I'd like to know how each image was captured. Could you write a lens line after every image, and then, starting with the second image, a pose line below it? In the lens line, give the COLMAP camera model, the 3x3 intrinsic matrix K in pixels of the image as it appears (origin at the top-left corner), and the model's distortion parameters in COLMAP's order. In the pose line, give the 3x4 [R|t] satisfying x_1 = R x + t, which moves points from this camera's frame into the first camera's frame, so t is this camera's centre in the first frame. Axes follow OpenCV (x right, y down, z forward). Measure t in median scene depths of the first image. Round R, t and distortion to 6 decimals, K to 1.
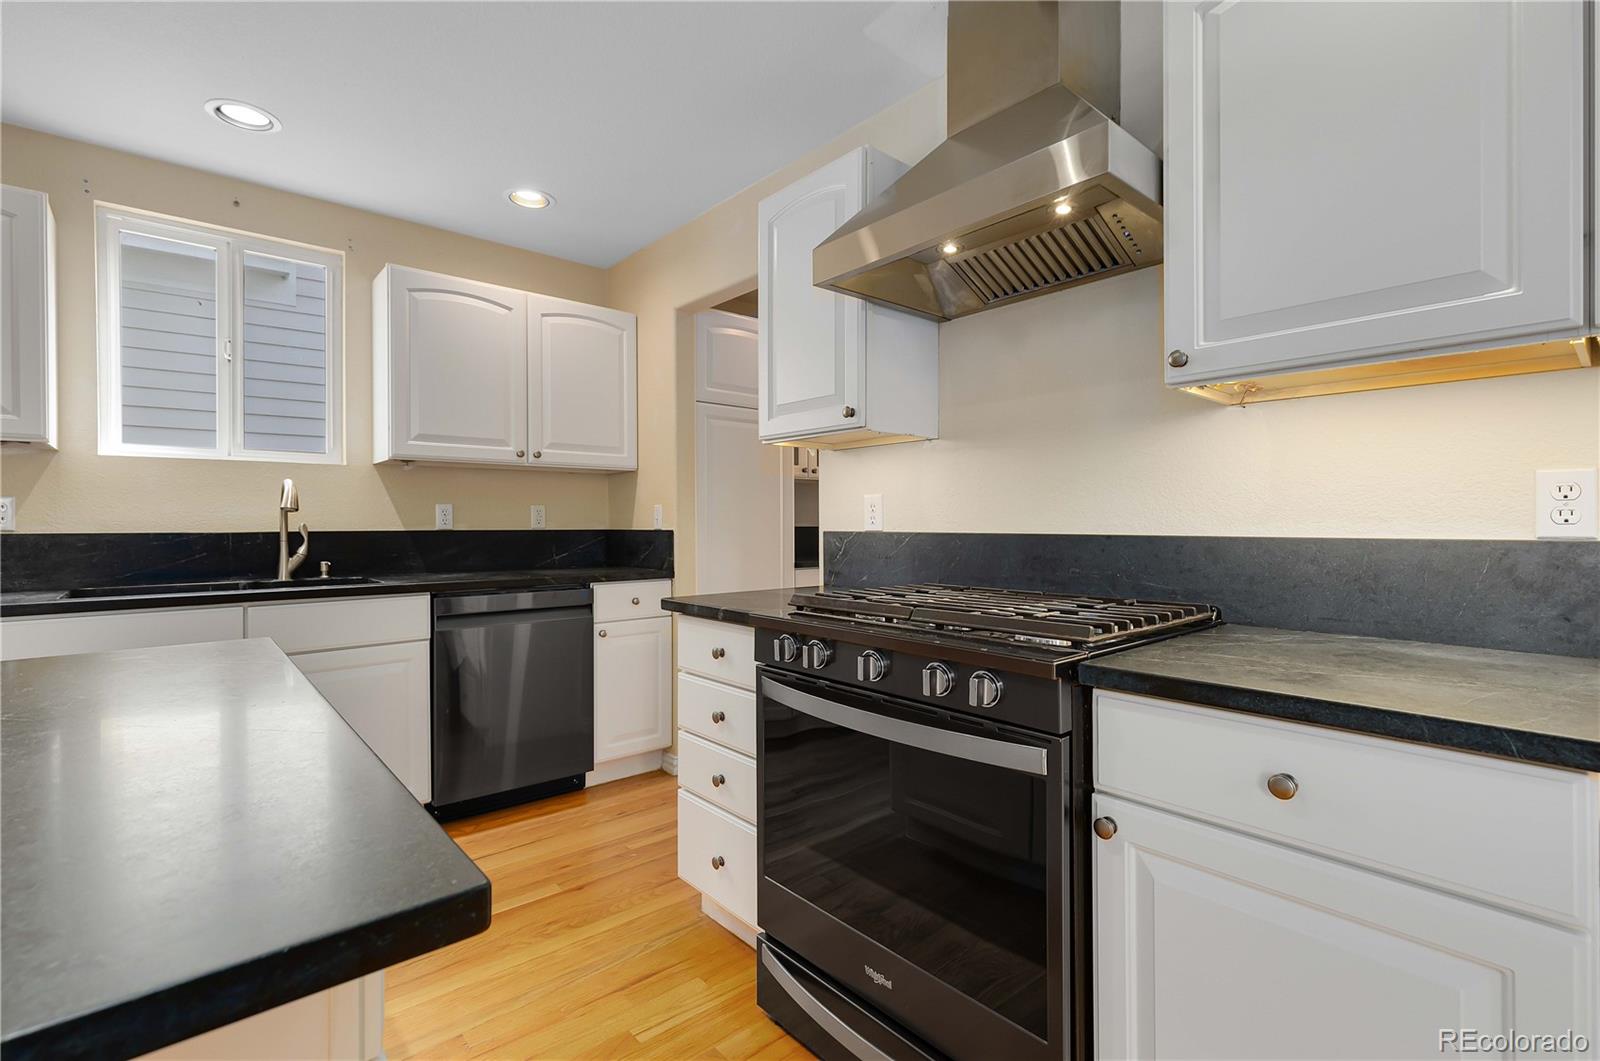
lens RADIAL K [[727.8, 0, 797.1], [0, 727.8, 521.9], [0, 0, 1]] dist [0.004369, 0.000011]
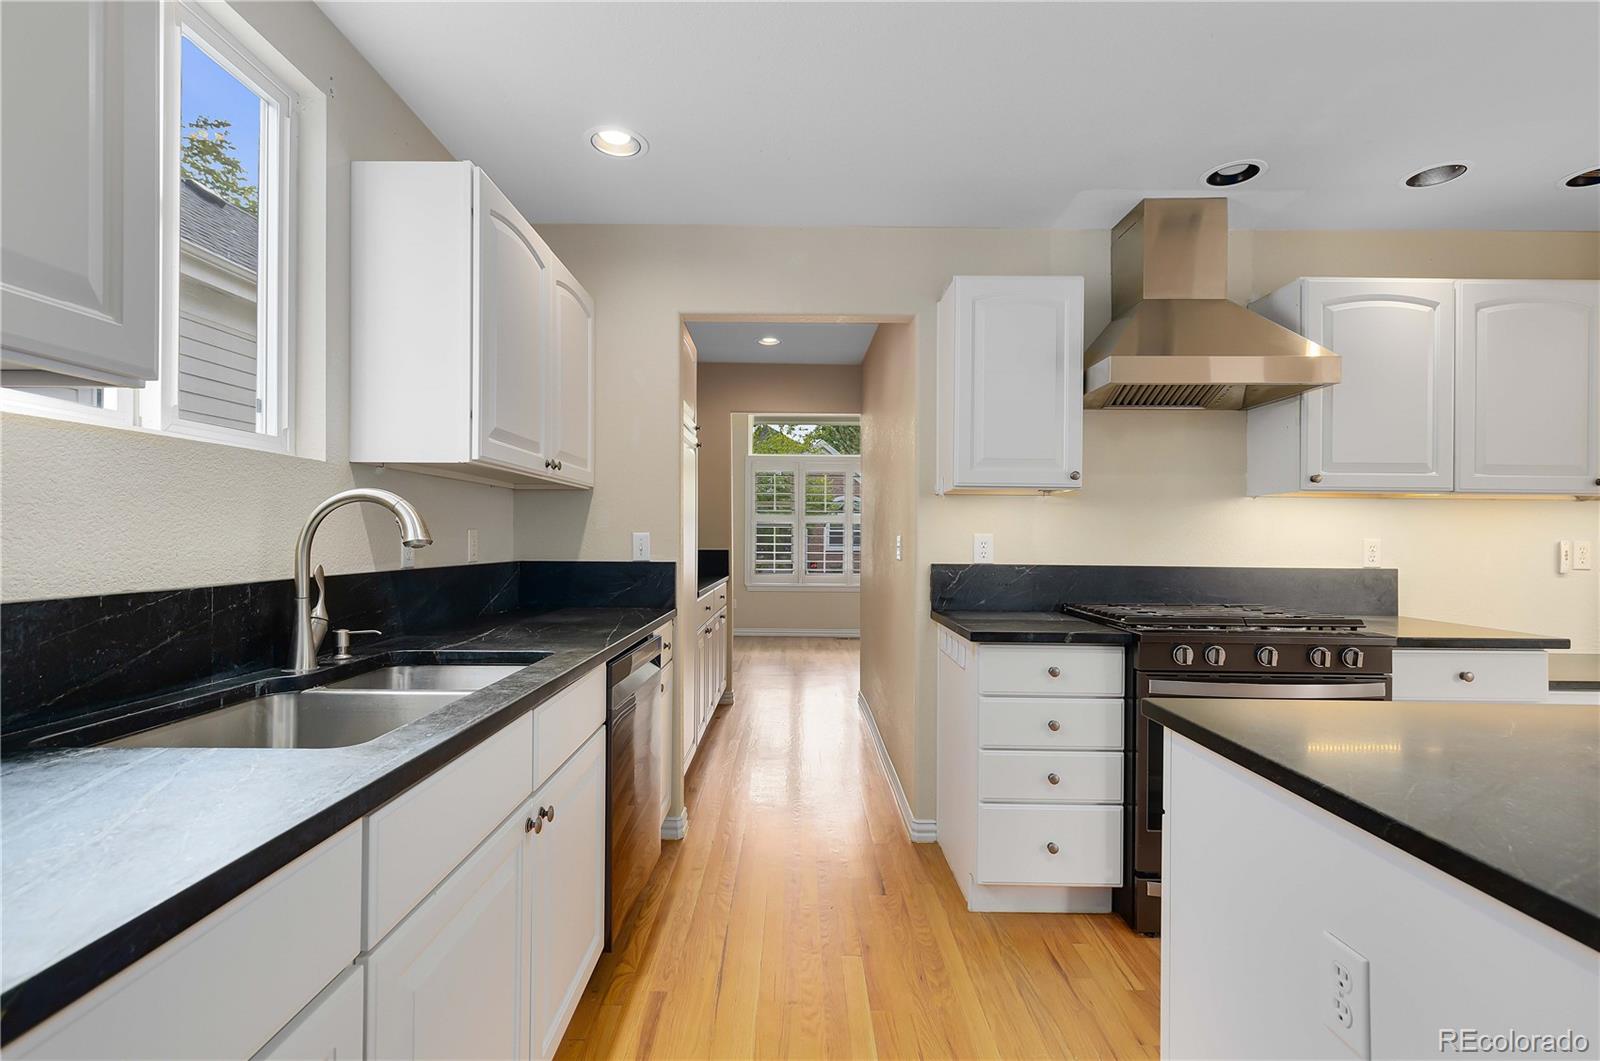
lens RADIAL K [[728.3, 0, 800.0], [0, 728.3, 530.5], [0, 0, 1]] dist [0.003990, -0.000039]
pose [[0.656638, 0.015490, 0.754047, -1.004625], [-0.011339, 0.999879, -0.010665, -0.026298], [-0.754121, -0.001547, 0.656734, 0.412869]]
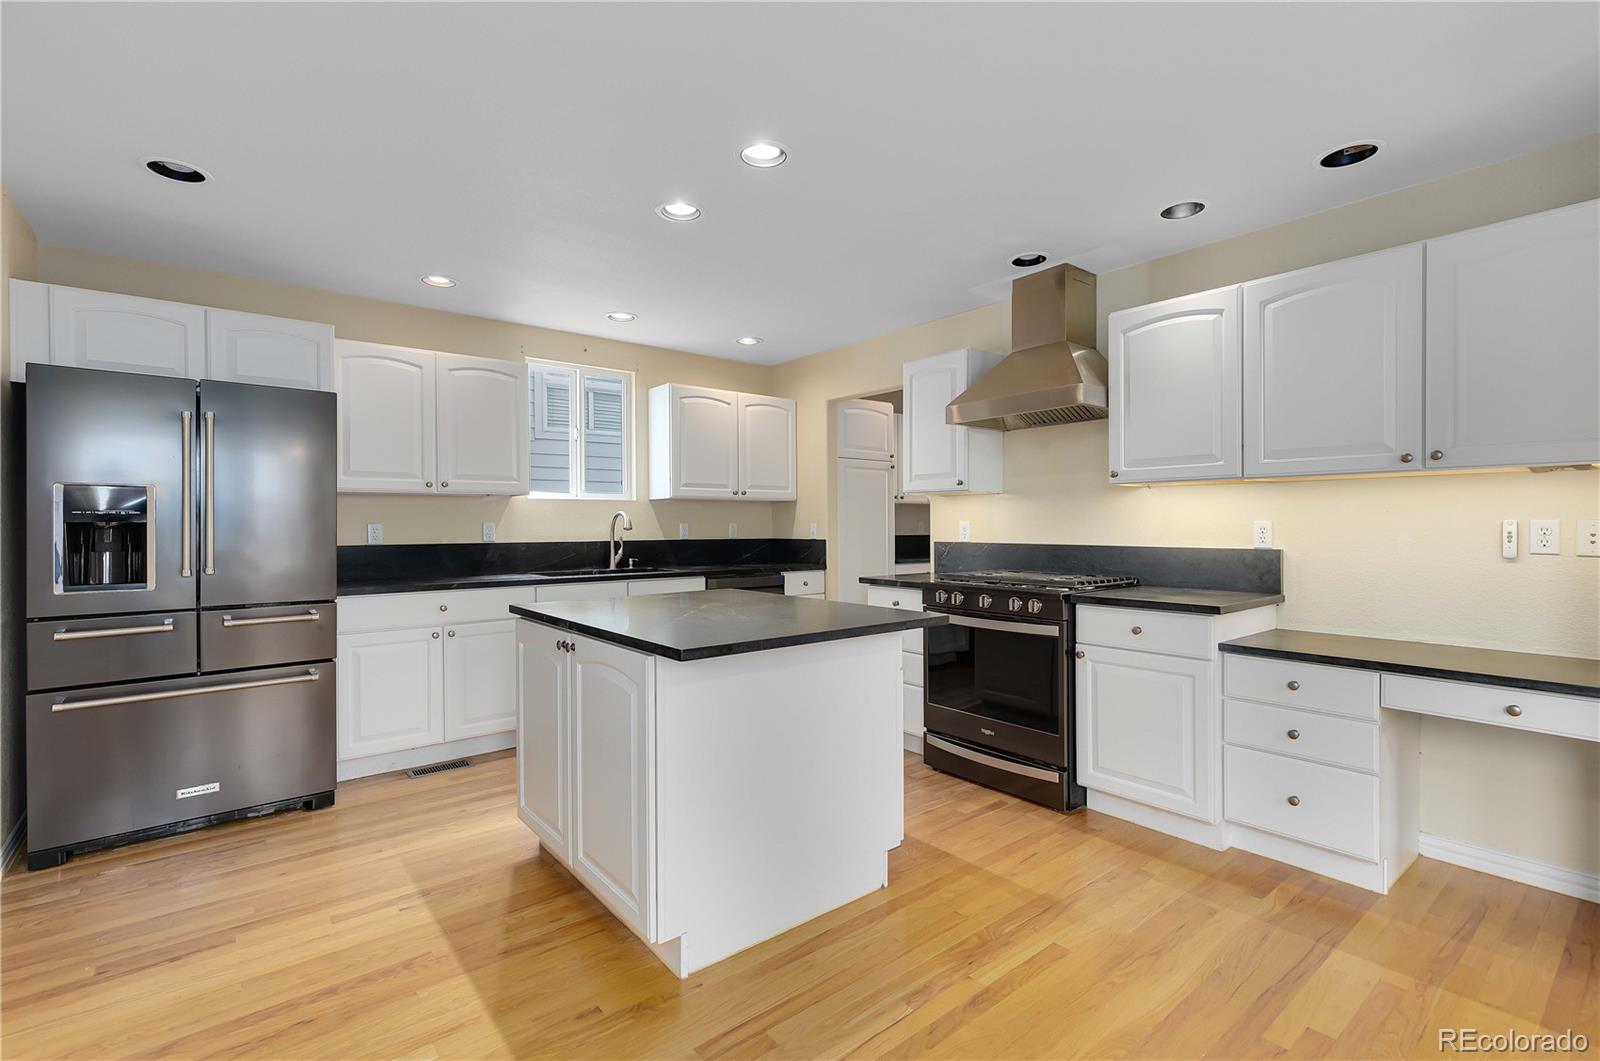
lens RADIAL K [[721.7, 0, 797.0], [0, 721.7, 526.5], [0, 0, 1]] dist [0.006708, -0.000205]
pose [[0.999532, 0.000358, -0.030600, -0.250920], [-0.000245, 0.999993, 0.003704, -0.031142], [0.030602, -0.003695, 0.999525, -0.785535]]
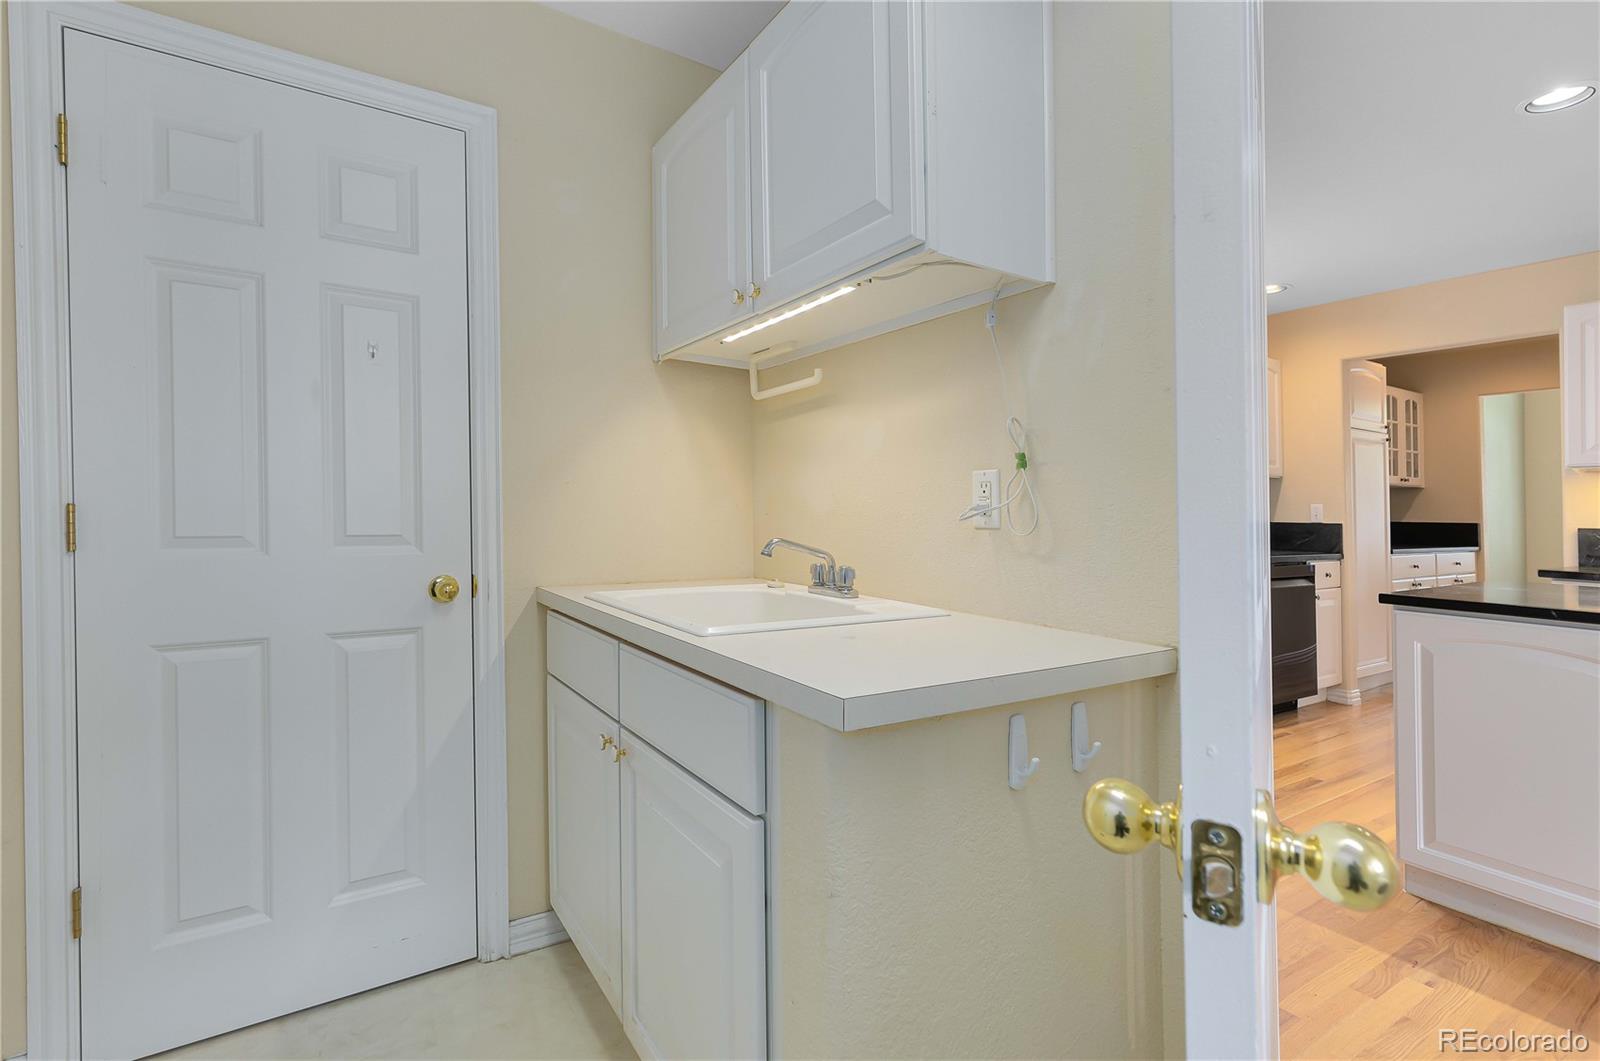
lens RADIAL K [[750.2, 0, 796.5], [0, 750.2, 517.4], [0, 0, 1]] dist [0.002014, 0.000357]
pose [[0.989533, 0.010674, -0.143909, -1.312022], [-0.009483, 0.999915, 0.008960, -0.004056], [0.143992, -0.007502, 0.989550, -0.701860]]
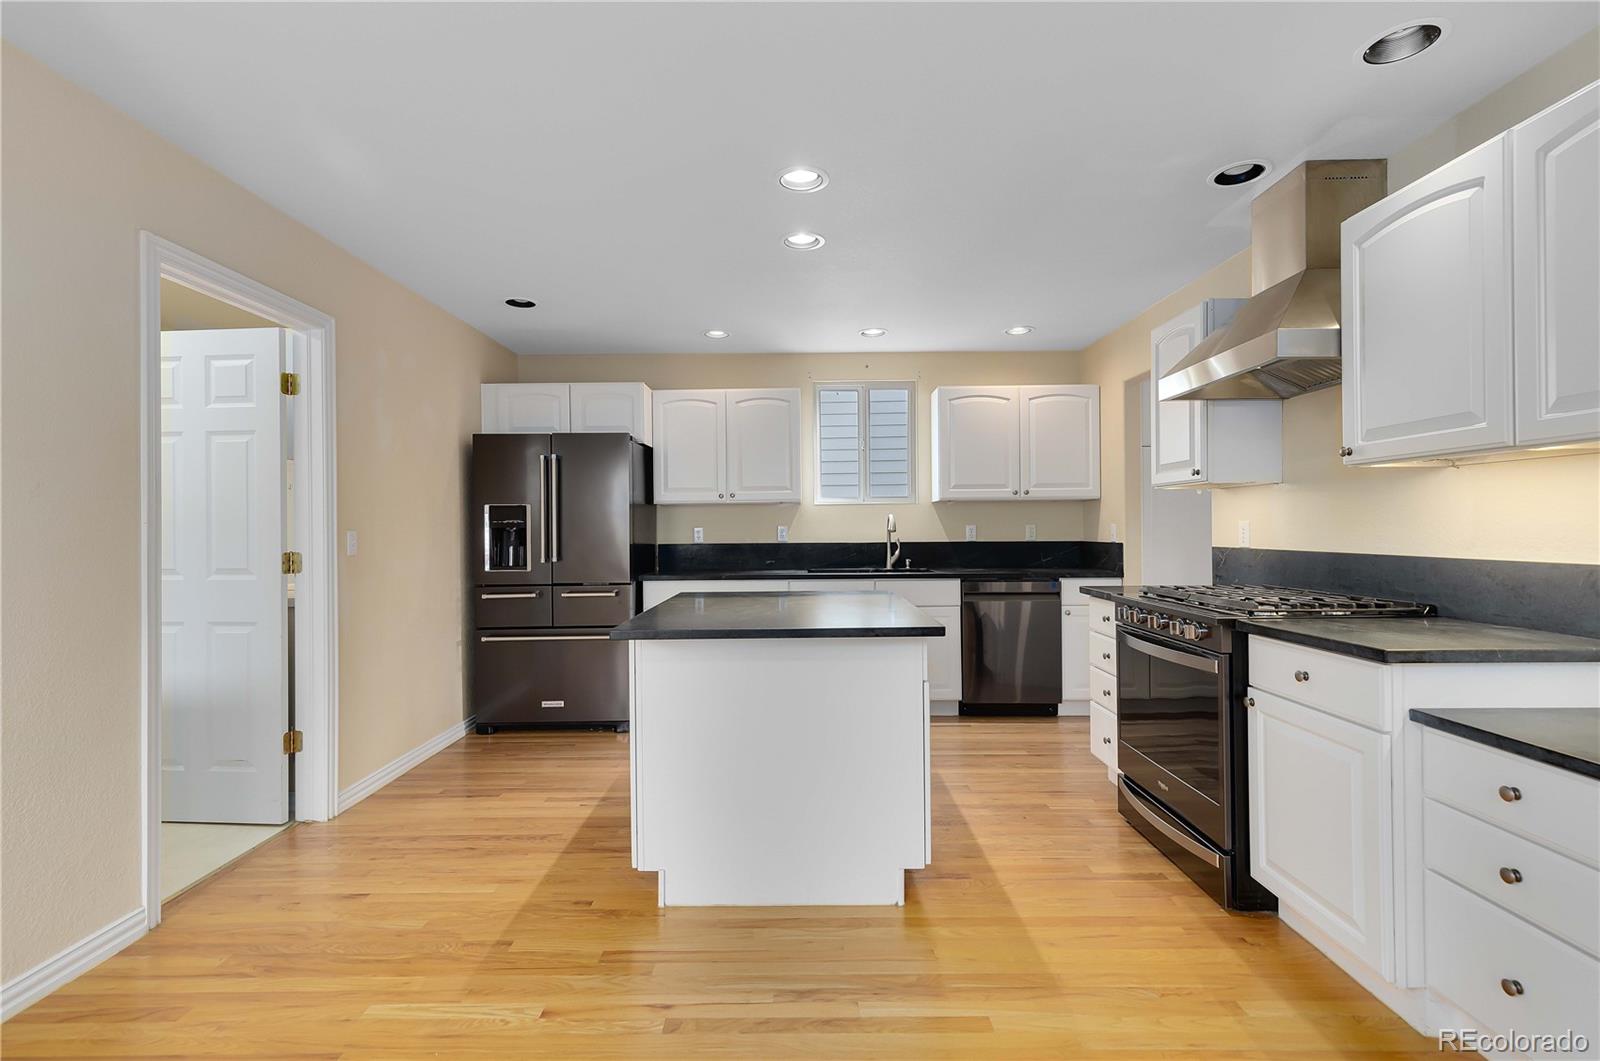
lens RADIAL K [[728.3, 0, 800.0], [0, 728.3, 530.5], [0, 0, 1]] dist [0.003990, -0.000039]
pose [[0.756660, -0.000692, -0.653808, 0.365335], [0.005752, 0.999968, 0.005598, -0.031695], [0.653783, -0.007996, 0.756640, -0.598869]]
